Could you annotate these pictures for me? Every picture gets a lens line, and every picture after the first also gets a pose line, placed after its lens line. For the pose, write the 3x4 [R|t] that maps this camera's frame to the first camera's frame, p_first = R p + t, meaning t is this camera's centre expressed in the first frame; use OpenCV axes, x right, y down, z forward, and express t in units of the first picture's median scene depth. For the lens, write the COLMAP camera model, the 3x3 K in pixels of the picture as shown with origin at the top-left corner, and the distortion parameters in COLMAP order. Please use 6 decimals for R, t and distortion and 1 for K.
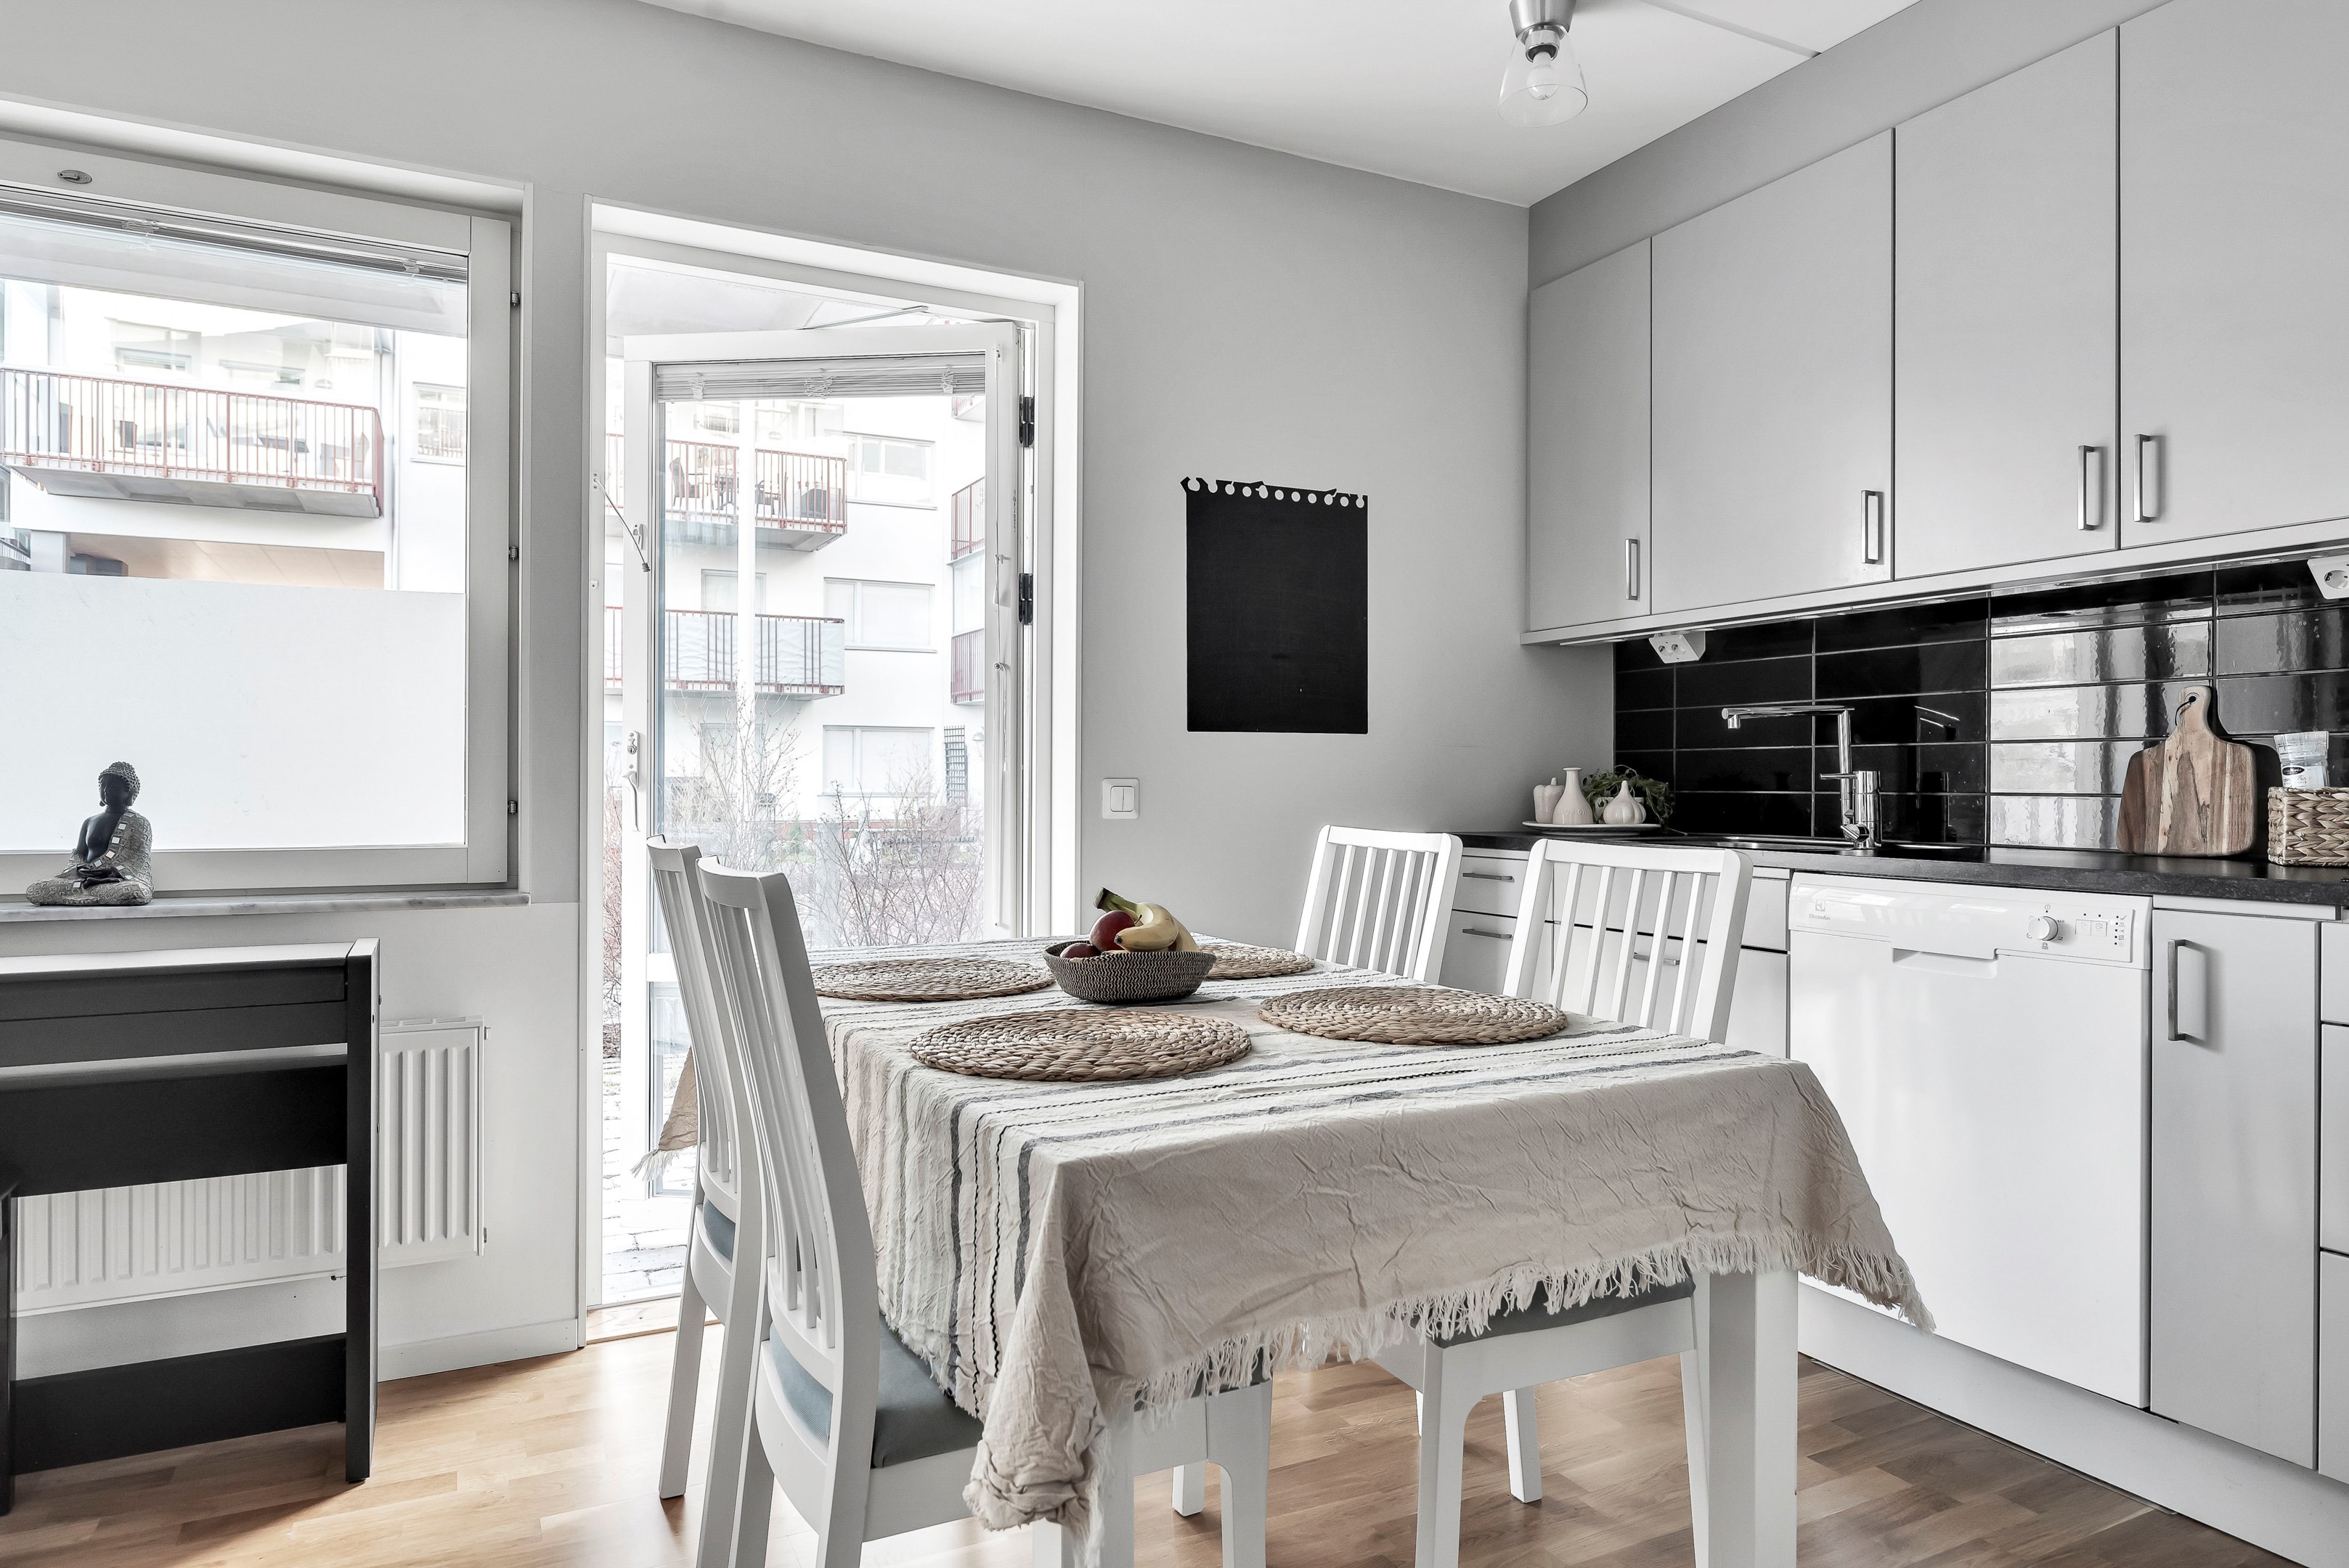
lens RADIAL K [[1386.4, 0, 1177.7], [0, 1386.4, 781.7], [0, 0, 1]] dist [-0.000327, 0.000610]
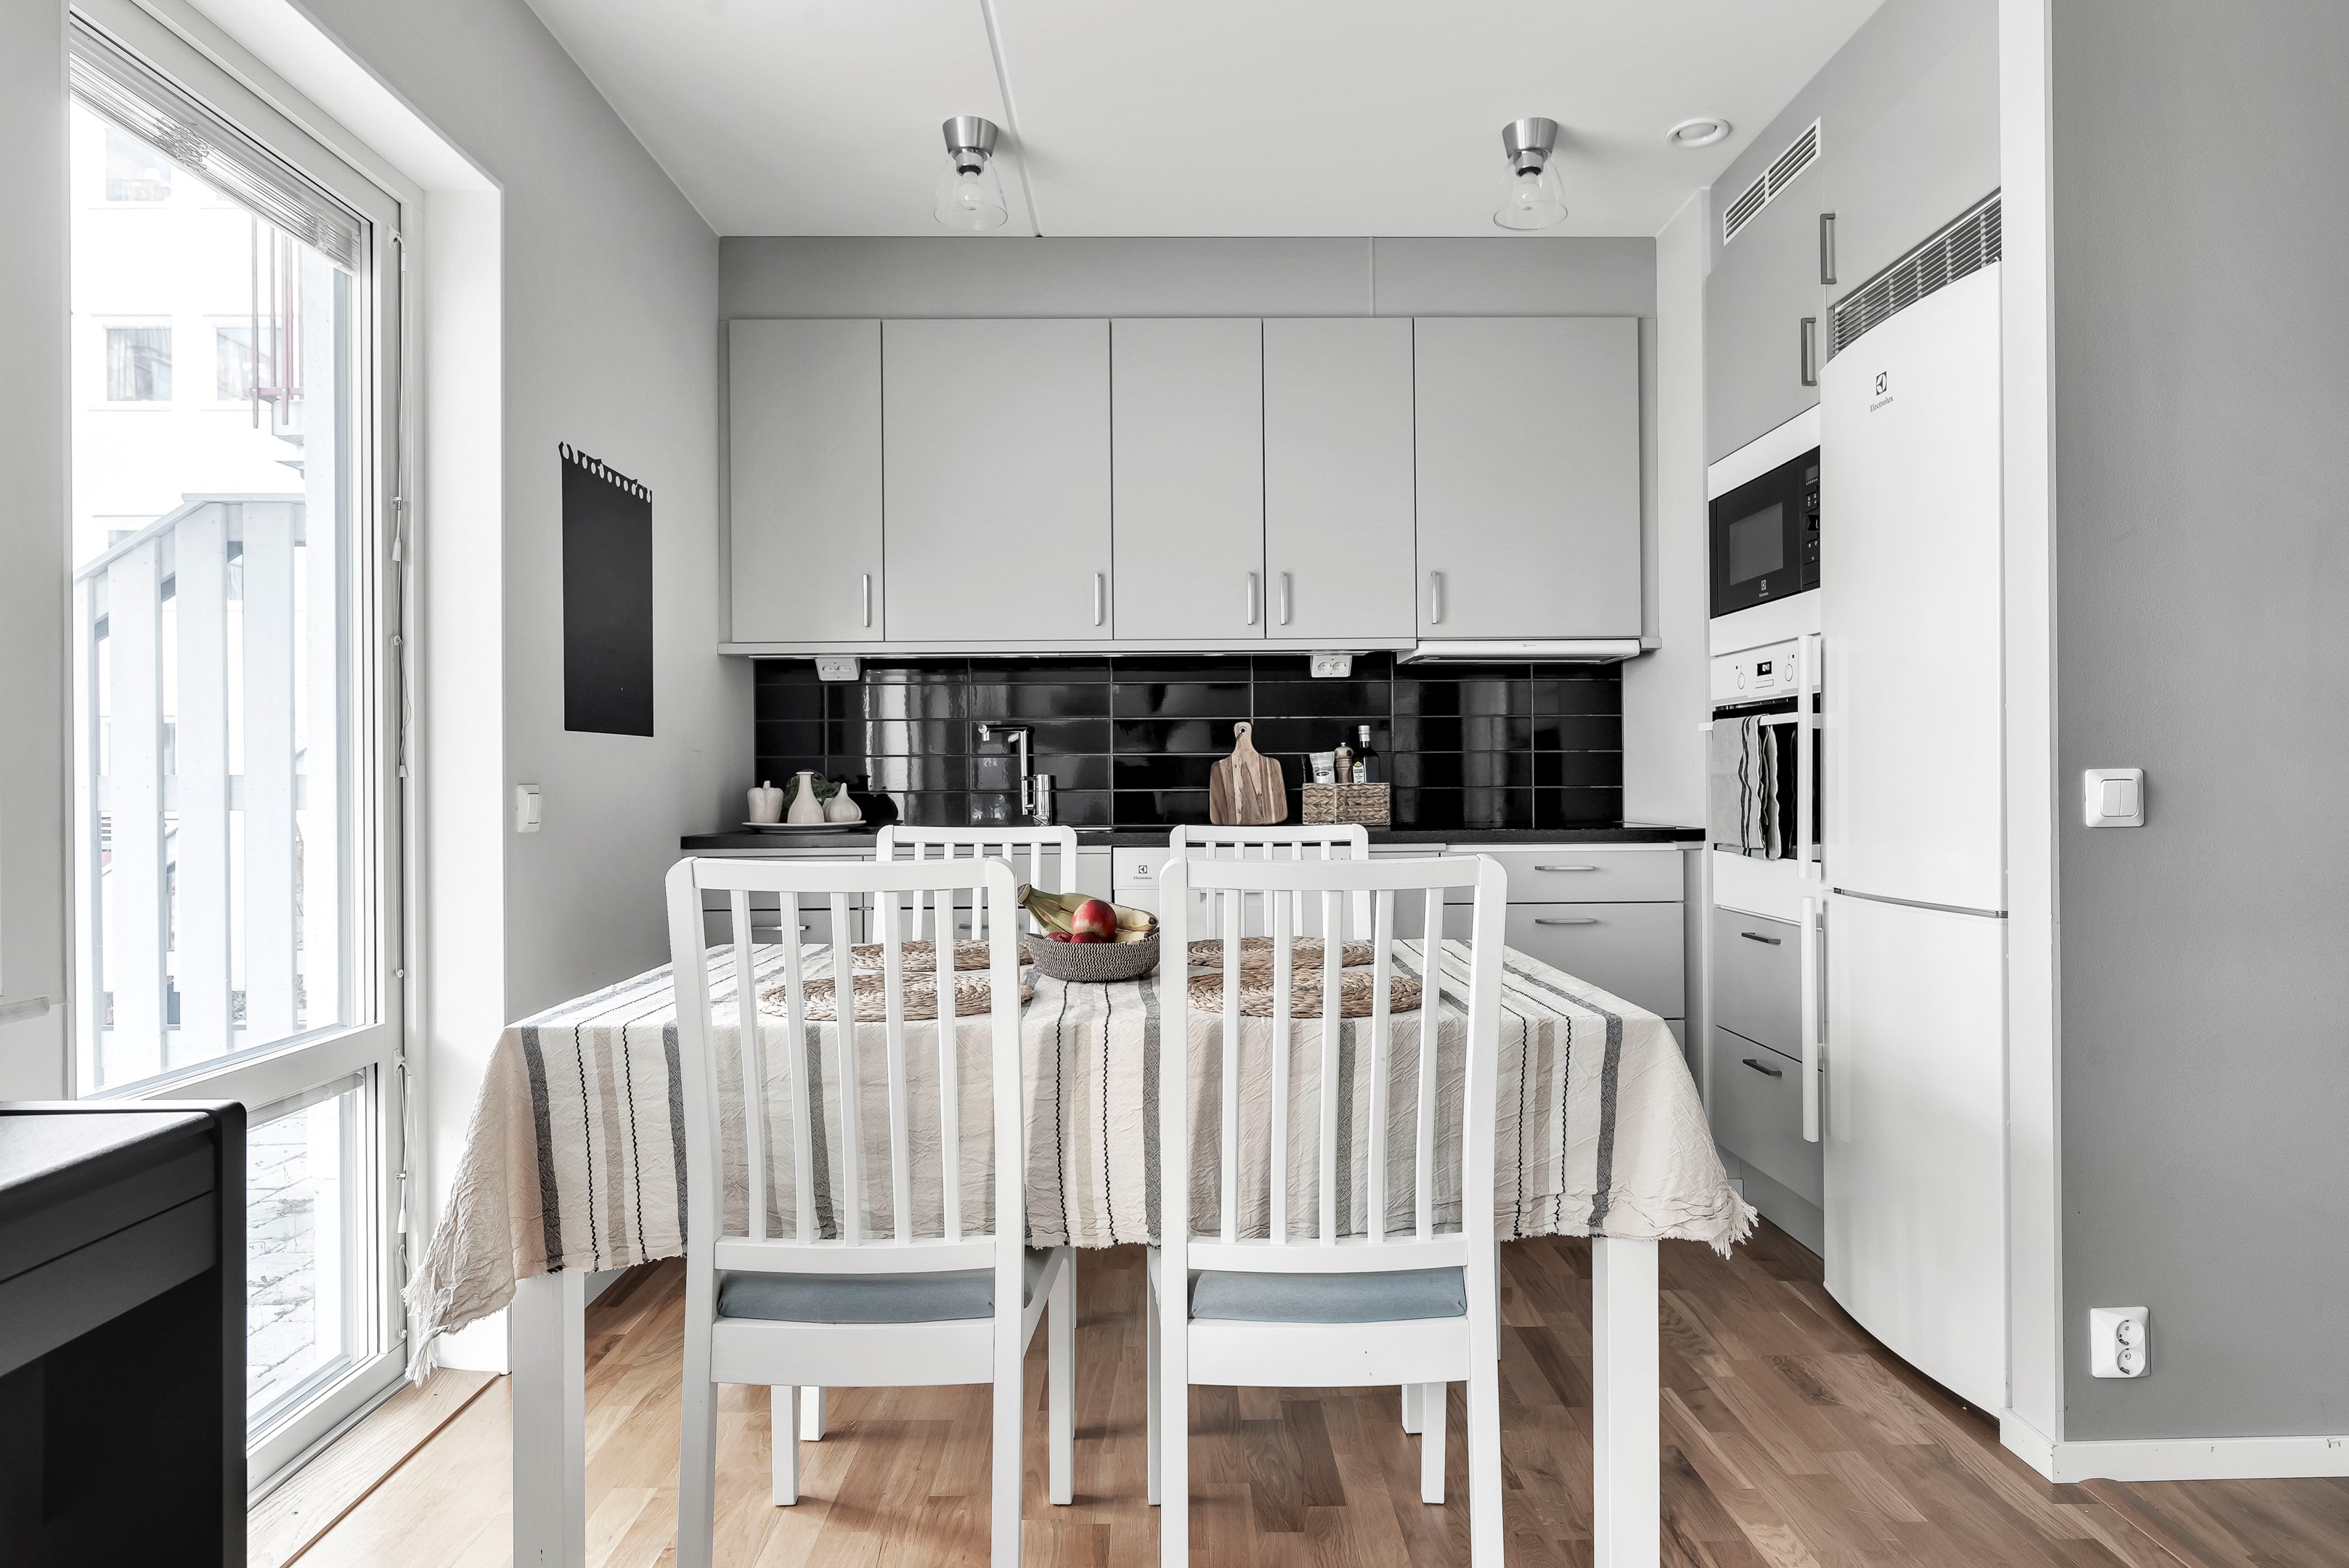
lens RADIAL K [[1386.4, 0, 1177.7], [0, 1386.4, 781.7], [0, 0, 1]] dist [-0.000327, 0.000610]
pose [[0.441075, -0.006224, 0.897449, -0.647551], [0.009546, 0.999952, 0.002243, -0.002568], [-0.897419, 0.007578, 0.441113, 0.281197]]
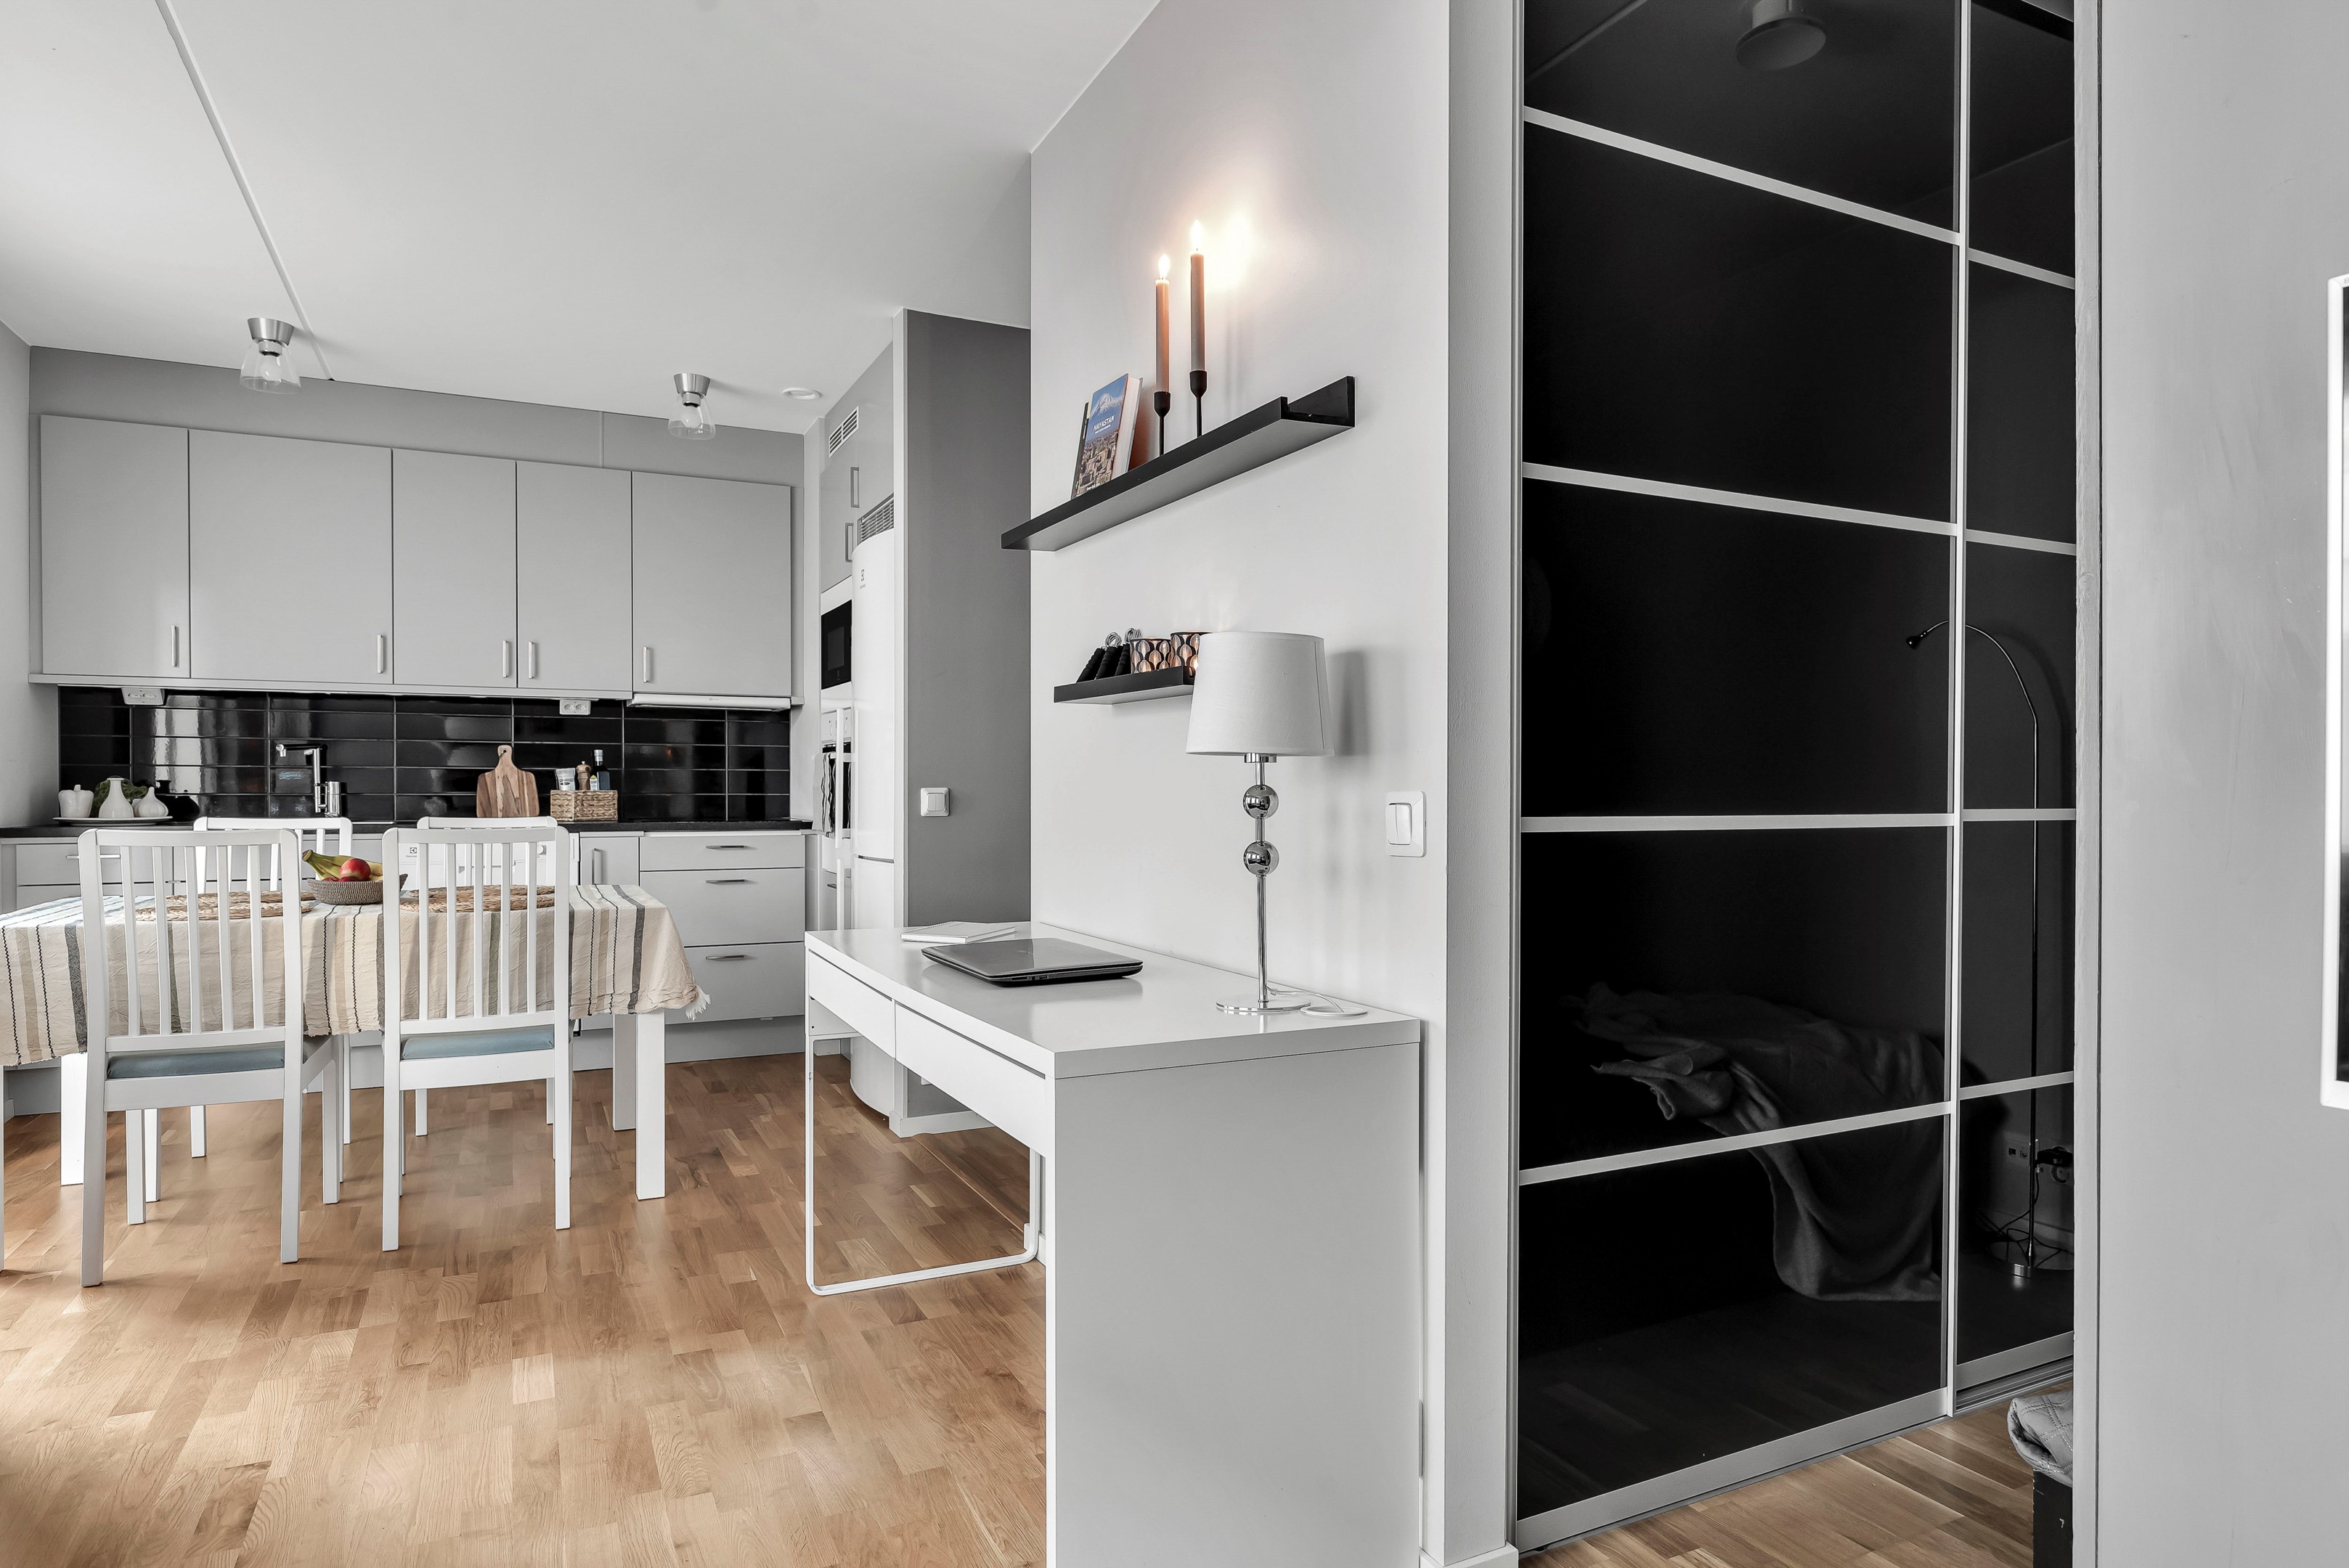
lens RADIAL K [[1356.3, 0, 1179.1], [0, 1356.3, 802.7], [0, 0, 1]] dist [0.000286, -0.002192]
pose [[0.012304, -0.015499, 0.999804, -1.217039], [-0.001956, 0.999878, 0.015525, -0.010027], [-0.999922, -0.002147, 0.012272, -0.108629]]
